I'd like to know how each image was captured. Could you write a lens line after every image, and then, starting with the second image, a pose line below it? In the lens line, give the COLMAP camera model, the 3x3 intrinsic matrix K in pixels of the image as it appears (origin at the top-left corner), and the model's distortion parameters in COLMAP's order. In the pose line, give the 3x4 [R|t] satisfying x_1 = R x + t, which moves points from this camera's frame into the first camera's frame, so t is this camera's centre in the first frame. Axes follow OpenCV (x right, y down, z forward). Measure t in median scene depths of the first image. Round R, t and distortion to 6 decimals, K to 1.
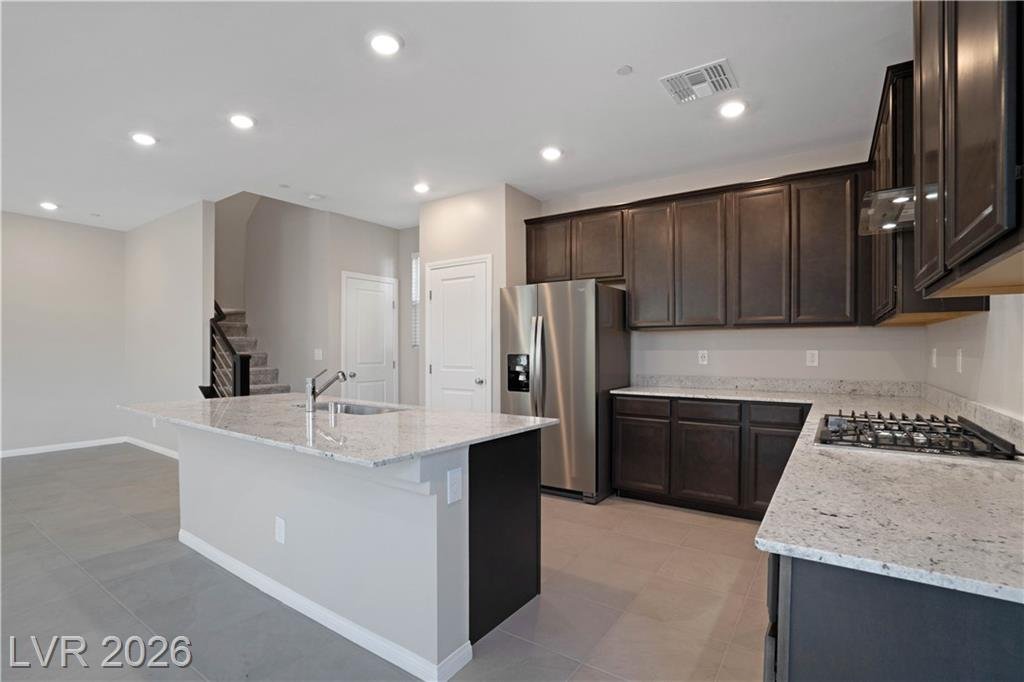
lens RADIAL K [[492.4, 0, 500.5], [0, 492.4, 358.2], [0, 0, 1]] dist [-0.014444, 0.001342]
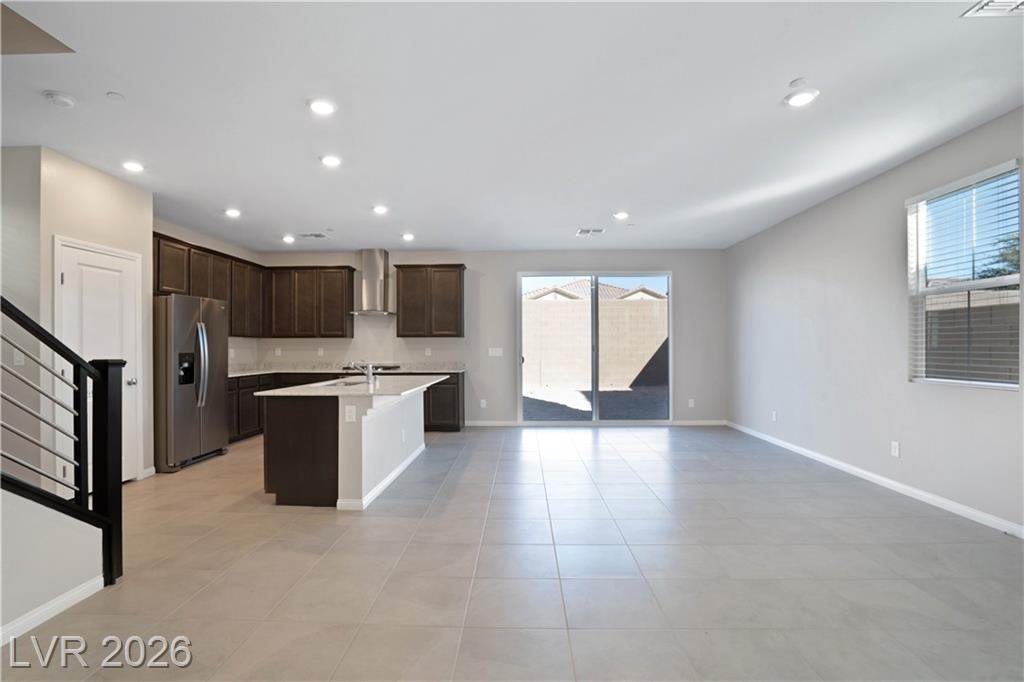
lens RADIAL K [[492.4, 0, 514.5], [0, 492.4, 344.3], [0, 0, 1]] dist [-0.014444, 0.001342]
pose [[-0.552325, 0.004409, 0.833618, -1.303361], [0.013789, 0.999898, 0.003847, -0.021935], [-0.833515, 0.013620, -0.552329, 0.938761]]
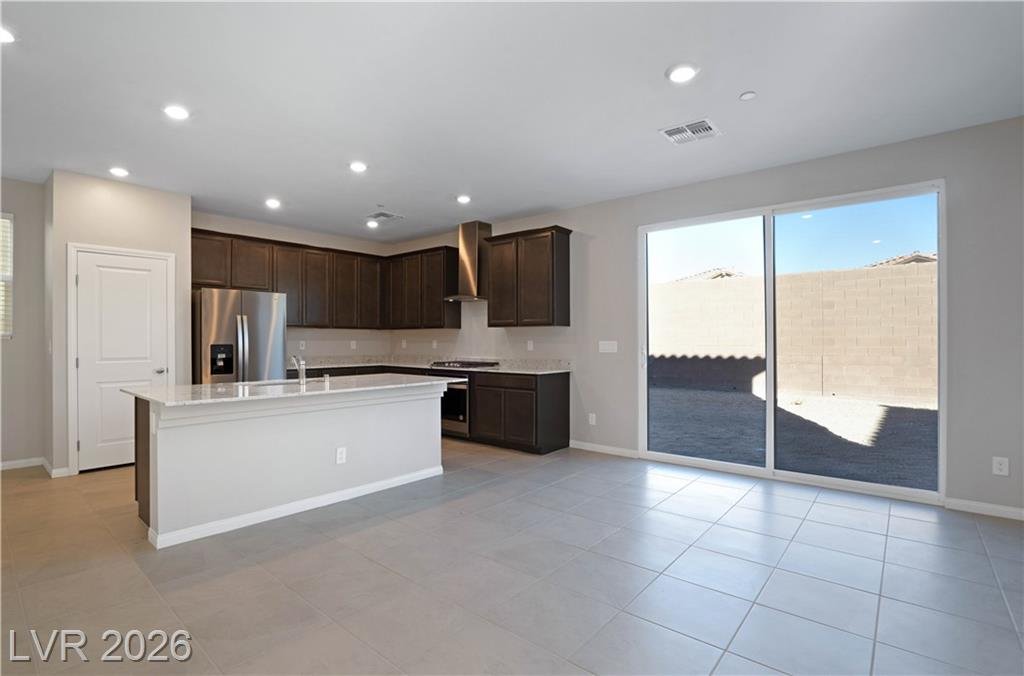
lens RADIAL K [[495.6, 0, 505.9], [0, 495.6, 339.7], [0, 0, 1]] dist [-0.015398, 0.001365]
pose [[0.110213, -0.001398, 0.993907, -1.052036], [0.015203, 0.999884, -0.000279, -0.008807], [-0.993792, 0.015141, 0.110221, 0.150371]]
